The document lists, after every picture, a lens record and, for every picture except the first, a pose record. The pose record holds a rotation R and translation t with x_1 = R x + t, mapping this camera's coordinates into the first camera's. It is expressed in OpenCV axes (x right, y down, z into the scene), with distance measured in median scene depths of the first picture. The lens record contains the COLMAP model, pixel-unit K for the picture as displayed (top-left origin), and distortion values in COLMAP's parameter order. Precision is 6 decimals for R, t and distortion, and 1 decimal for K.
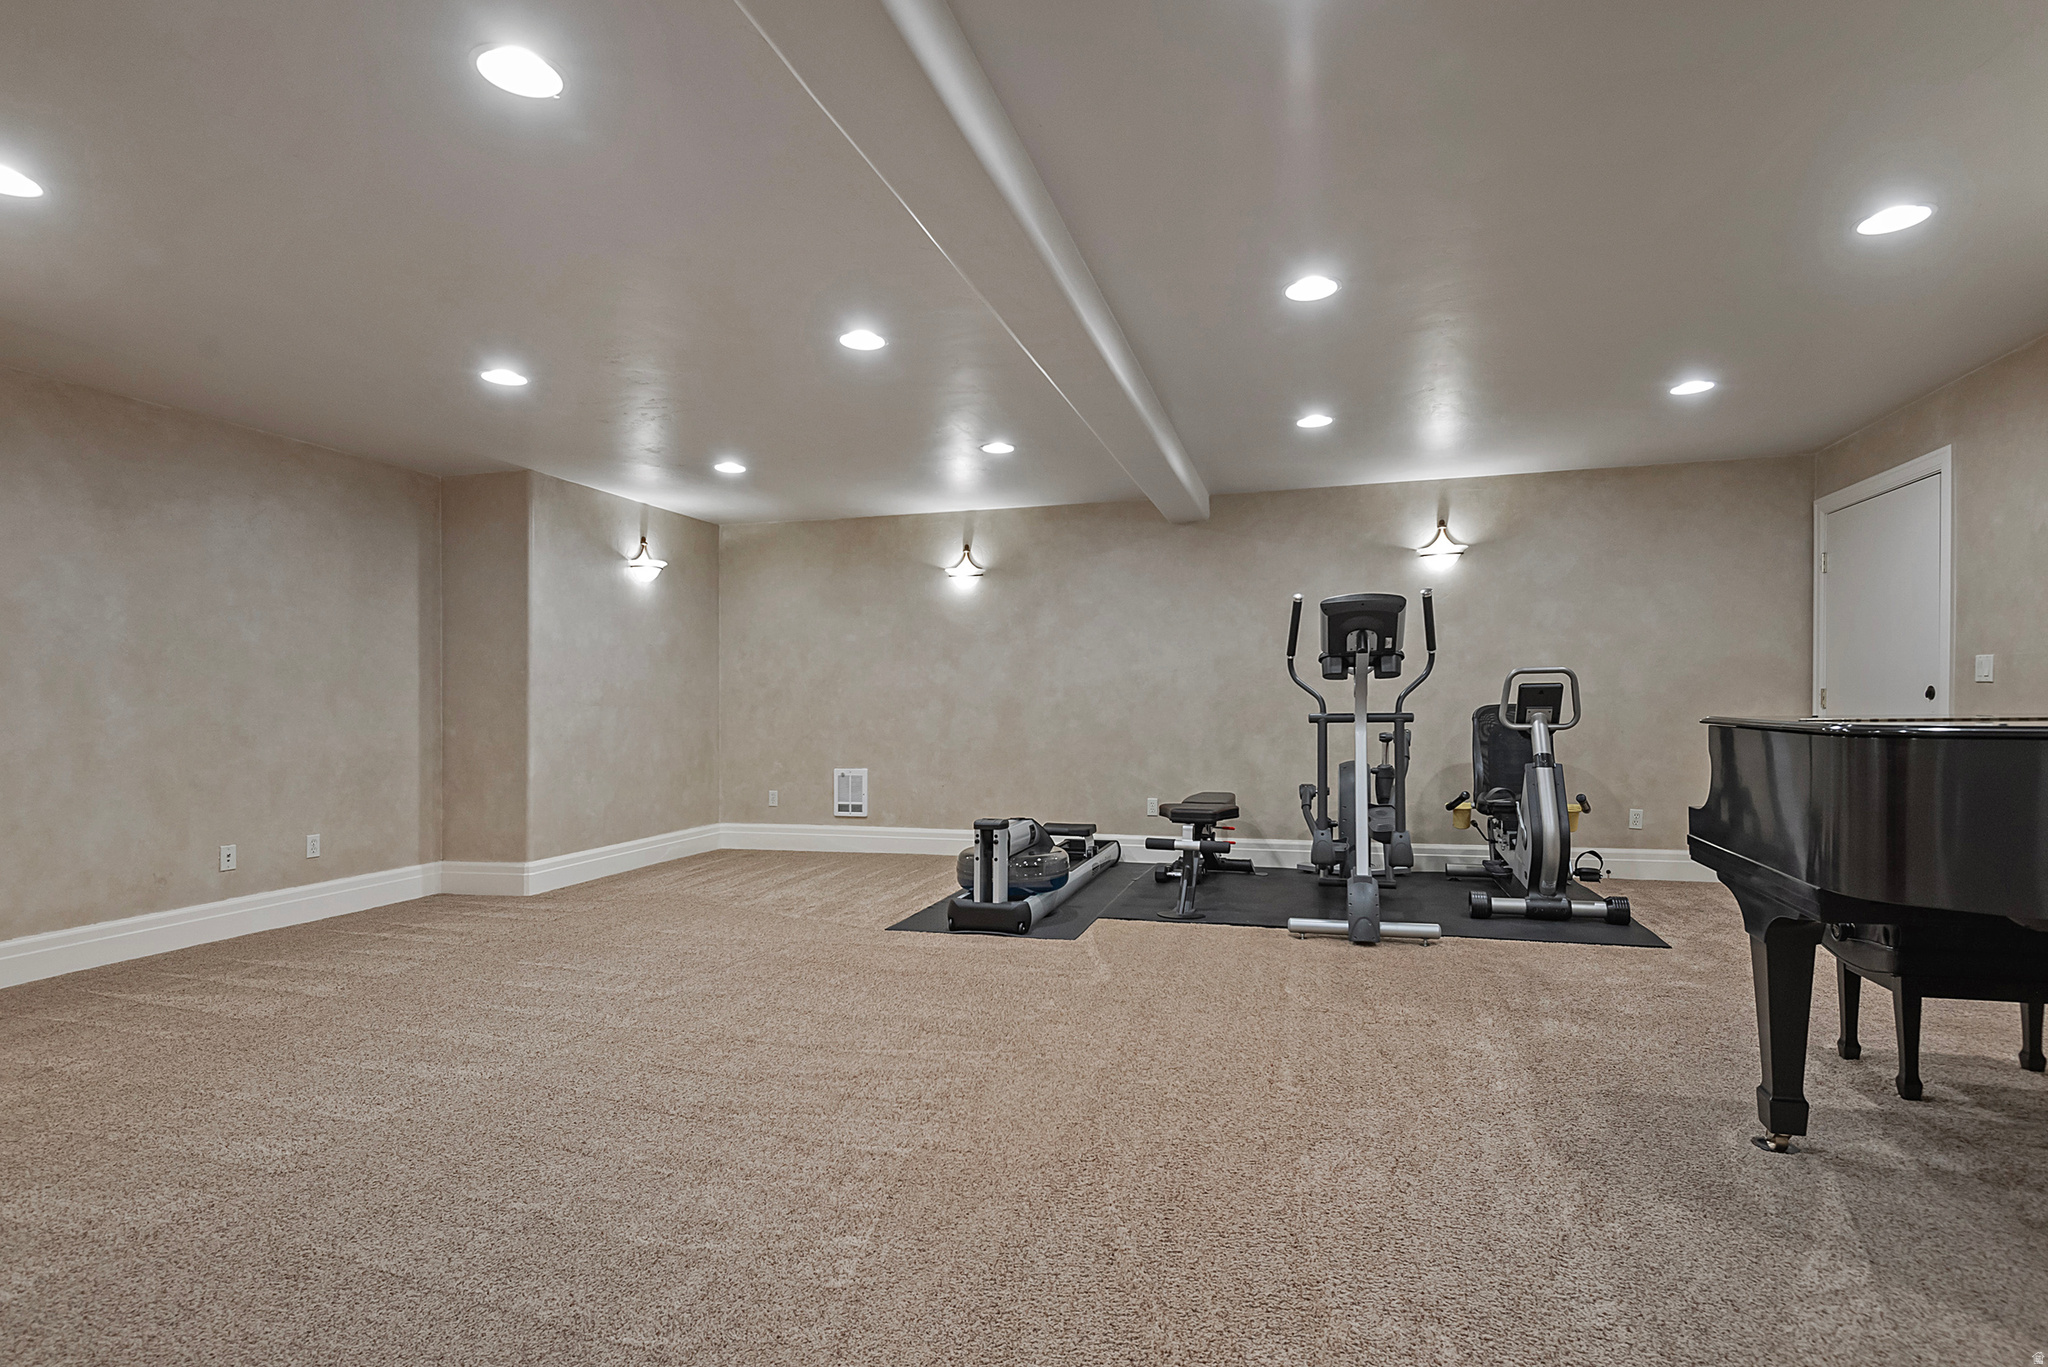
lens RADIAL K [[959.9, 0, 1025.7], [0, 959.9, 694.4], [0, 0, 1]] dist [0.000032, -0.001104]
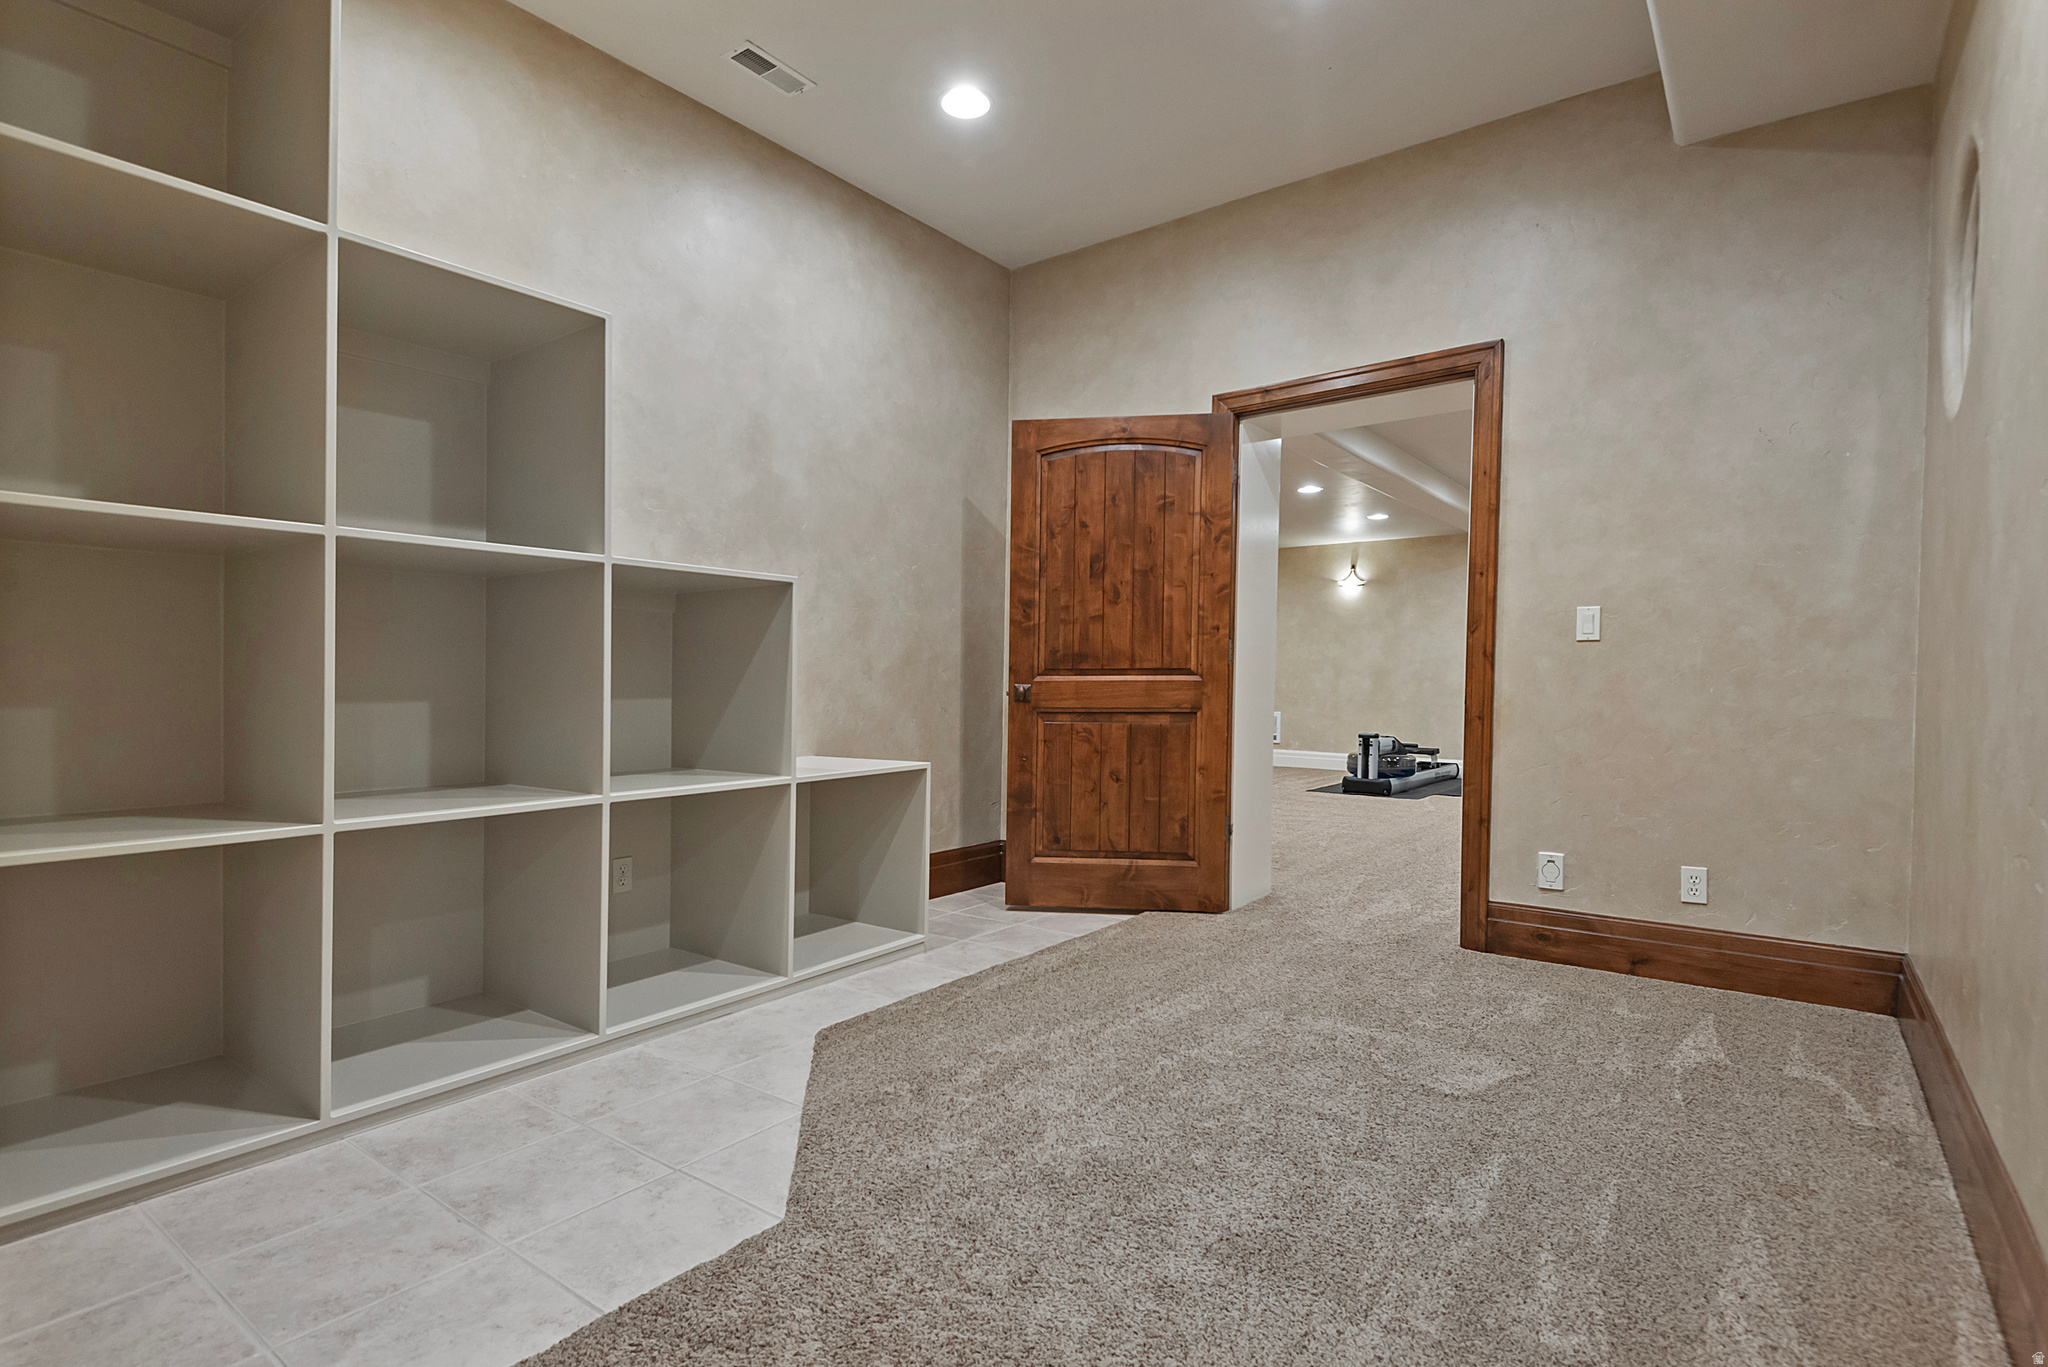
lens RADIAL K [[989.5, 0, 1017.5], [0, 989.5, 696.4], [0, 0, 1]] dist [0.007140, -0.000612]
pose [[0.932626, 0.021892, -0.360179, 0.015413], [-0.011876, 0.999479, 0.029996, 0.013639], [0.360648, -0.023698, 0.932401, -0.876799]]
